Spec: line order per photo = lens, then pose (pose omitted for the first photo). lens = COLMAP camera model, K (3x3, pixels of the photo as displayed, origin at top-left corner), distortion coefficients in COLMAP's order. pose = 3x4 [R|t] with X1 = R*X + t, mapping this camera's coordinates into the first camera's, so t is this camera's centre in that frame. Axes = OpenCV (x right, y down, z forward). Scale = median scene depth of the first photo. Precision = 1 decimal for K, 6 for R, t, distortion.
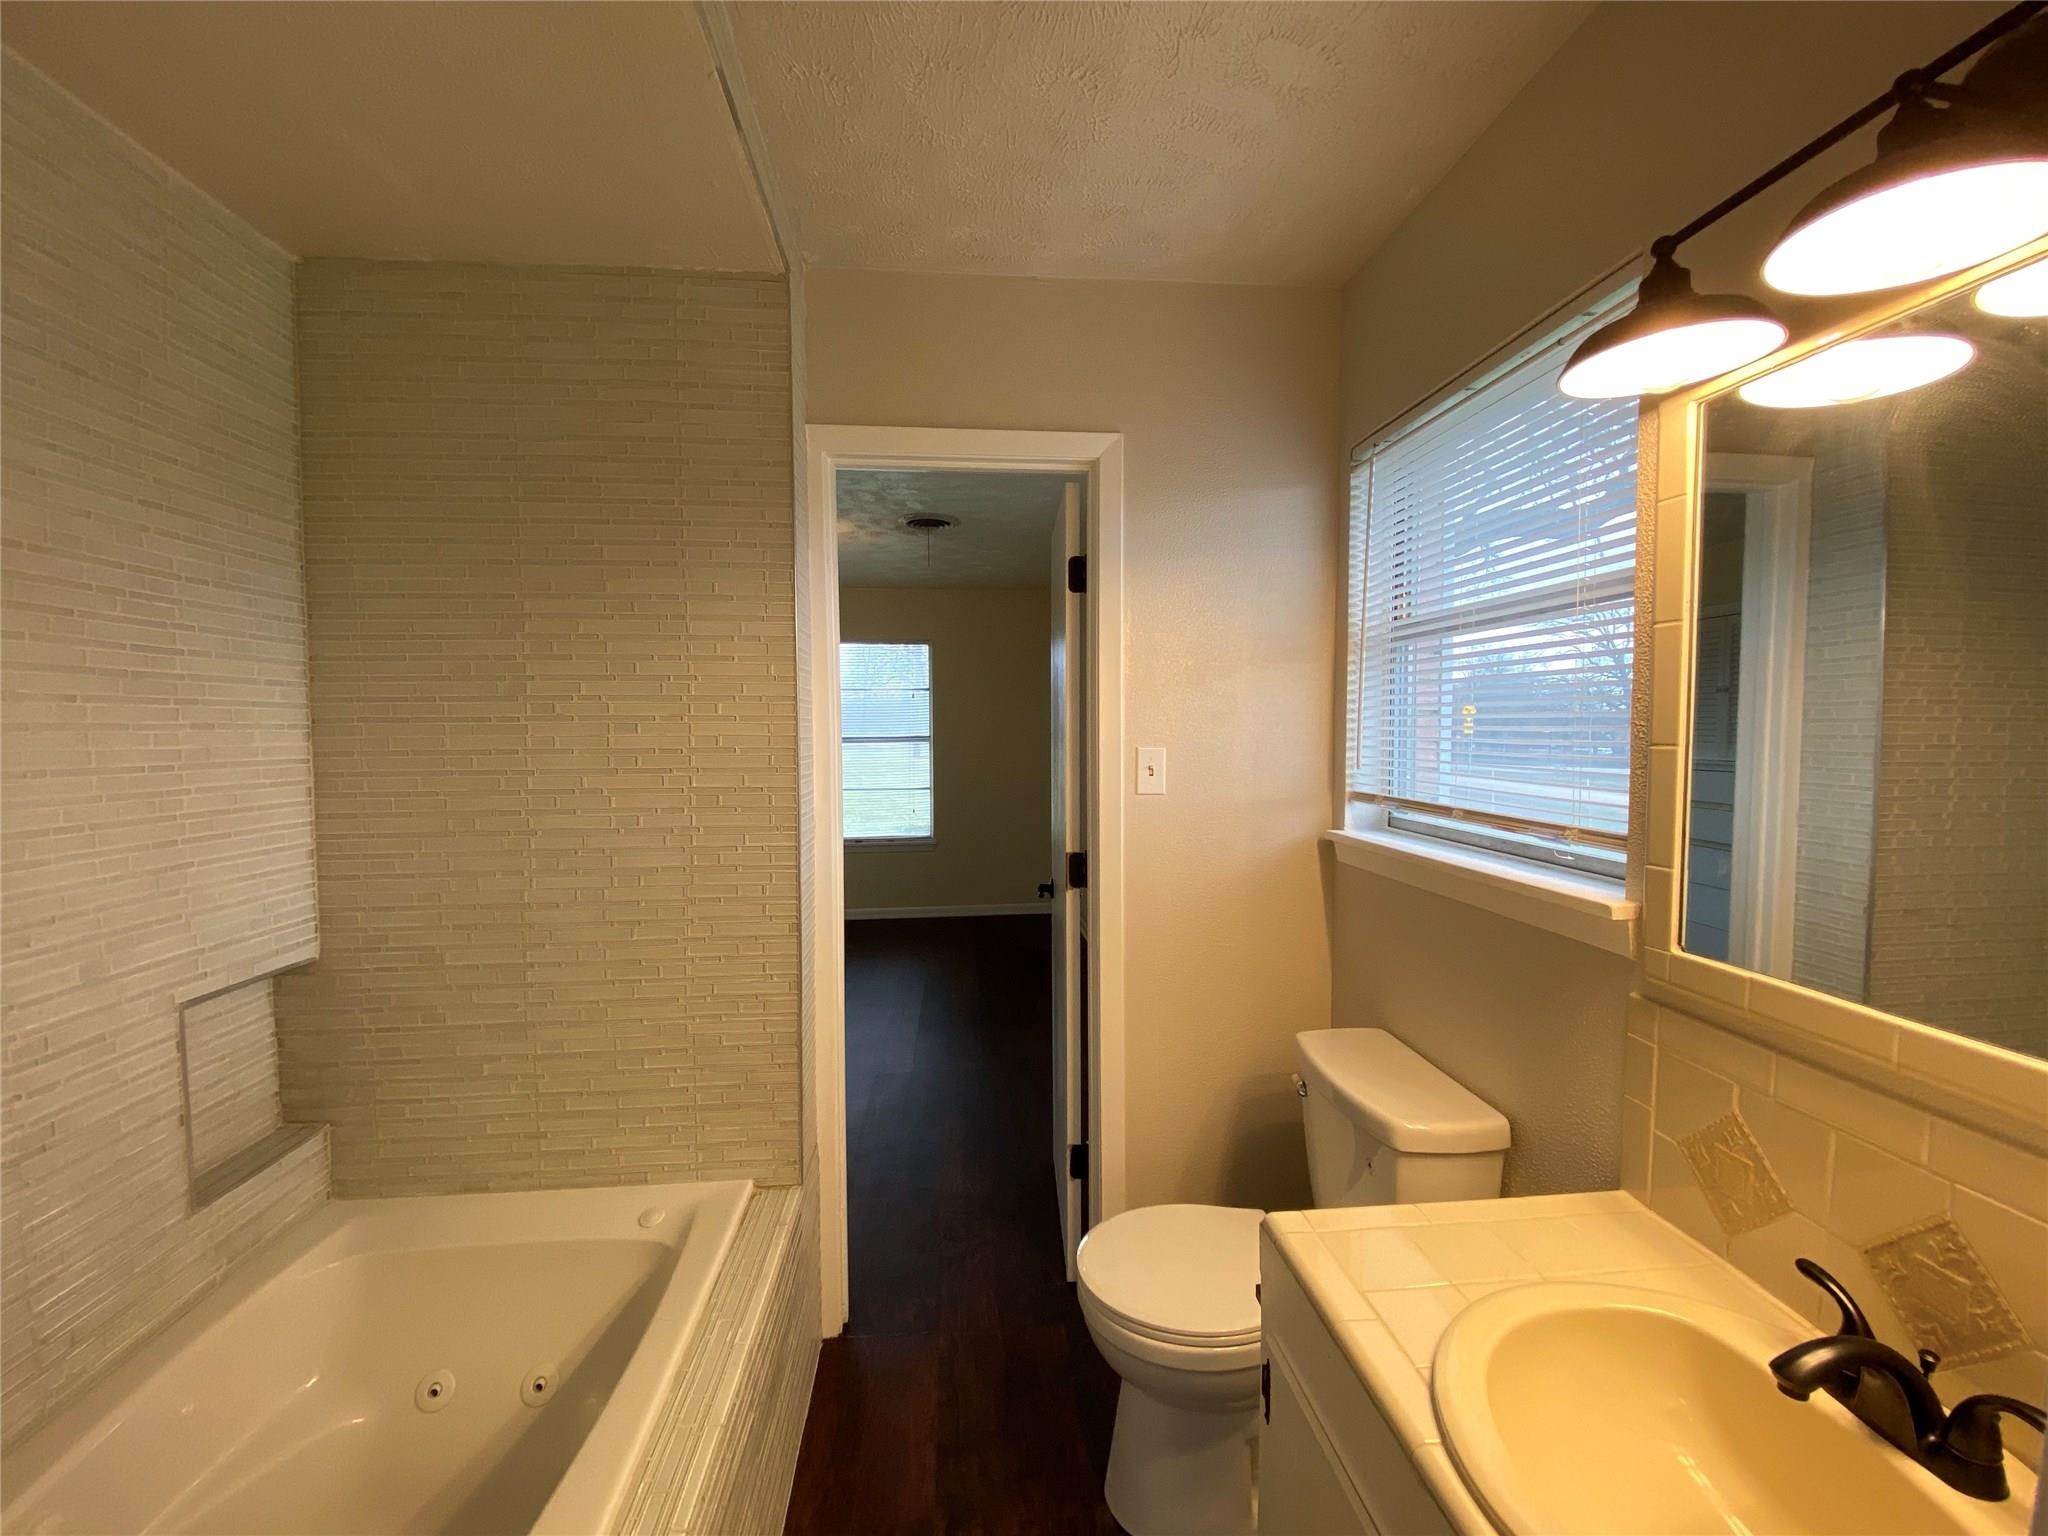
lens RADIAL K [[815.8, 0, 1026.6], [0, 815.8, 763.8], [0, 0, 1]] dist [0.039969, -0.035828]
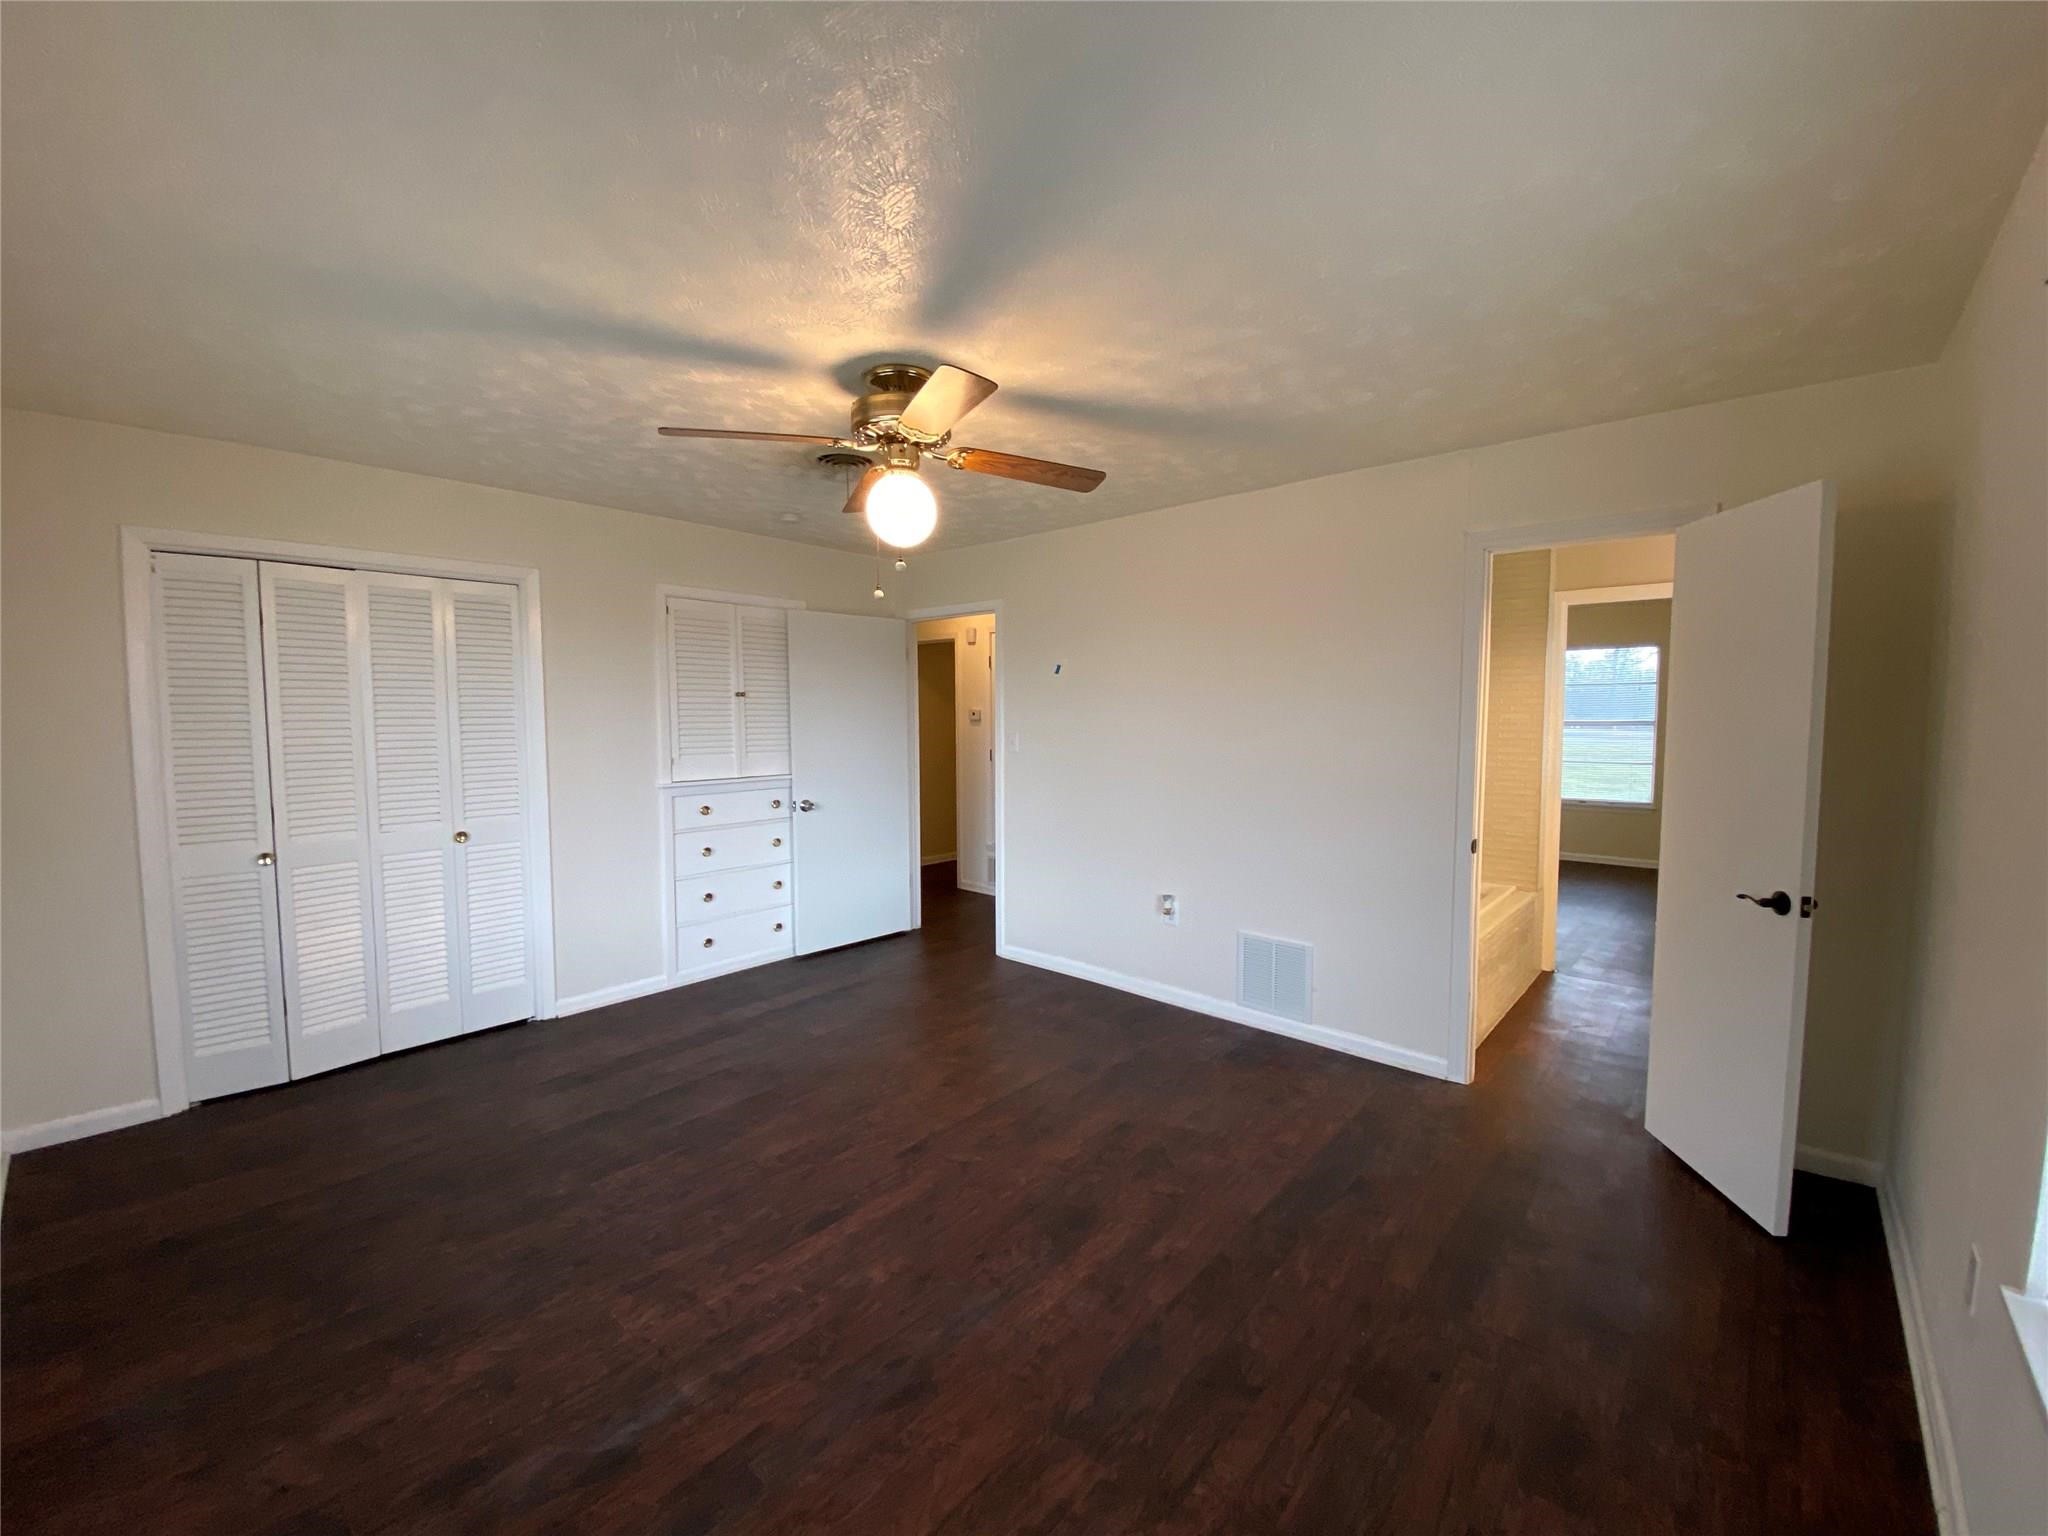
lens RADIAL K [[815.8, 0, 1026.6], [0, 815.8, 763.8], [0, 0, 1]] dist [0.039969, -0.035828]
pose [[0.696008, 0.061091, -0.715430, 0.173028], [-0.038238, 0.998114, 0.048030, 0.004388], [0.717015, -0.006072, 0.697031, -0.753971]]
